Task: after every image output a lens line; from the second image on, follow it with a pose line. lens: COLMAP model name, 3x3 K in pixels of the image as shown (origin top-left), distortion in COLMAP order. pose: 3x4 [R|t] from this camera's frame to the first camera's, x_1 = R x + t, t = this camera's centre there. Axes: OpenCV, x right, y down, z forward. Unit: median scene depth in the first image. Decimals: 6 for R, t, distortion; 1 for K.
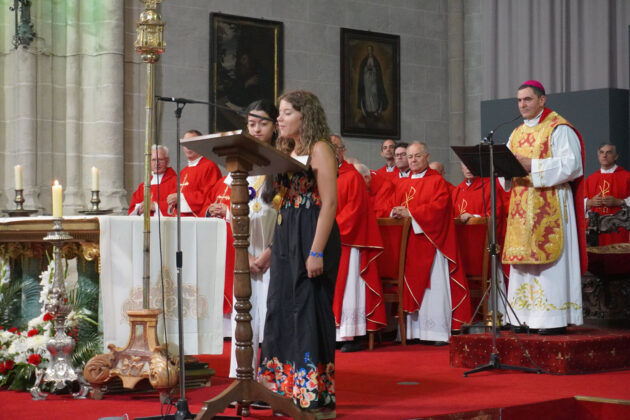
lens RADIAL K [[1349.7, 0, 315.0], [0, 1349.7, 210.0], [0, 0, 1]] dist [-0.013075, 0.163615]
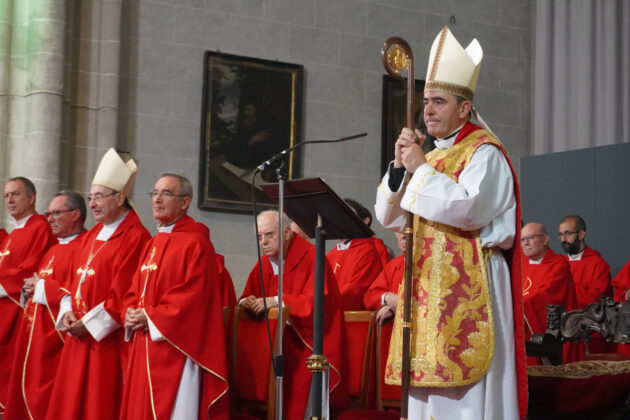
lens RADIAL K [[1307.0, 0, 315.0], [0, 1307.0, 210.0], [0, 0, 1]] dist [-0.028226, -0.102295]
pose [[0.988061, 0.006221, -0.153940, 0.125332], [-0.017878, 0.997064, -0.074459, 0.005440], [0.153025, 0.076322, 0.985271, 0.292816]]
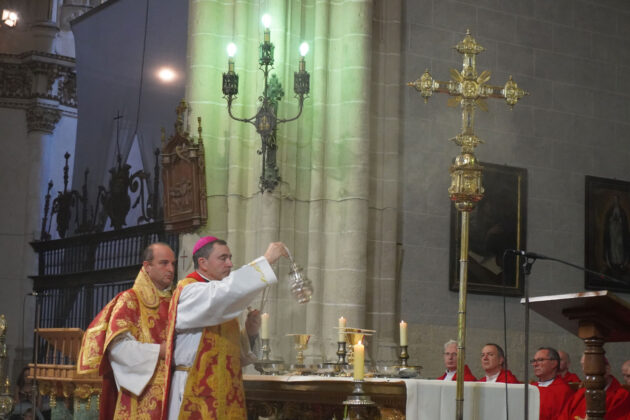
lens RADIAL K [[1349.7, 0, 315.0], [0, 1349.7, 210.0], [0, 0, 1]] dist [-0.013075, 0.163615]
pose [[0.990408, 0.015111, -0.137347, -0.049176], [-0.029779, 0.993987, -0.105371, -0.005689], [0.134929, 0.108450, 0.984902, 0.047125]]
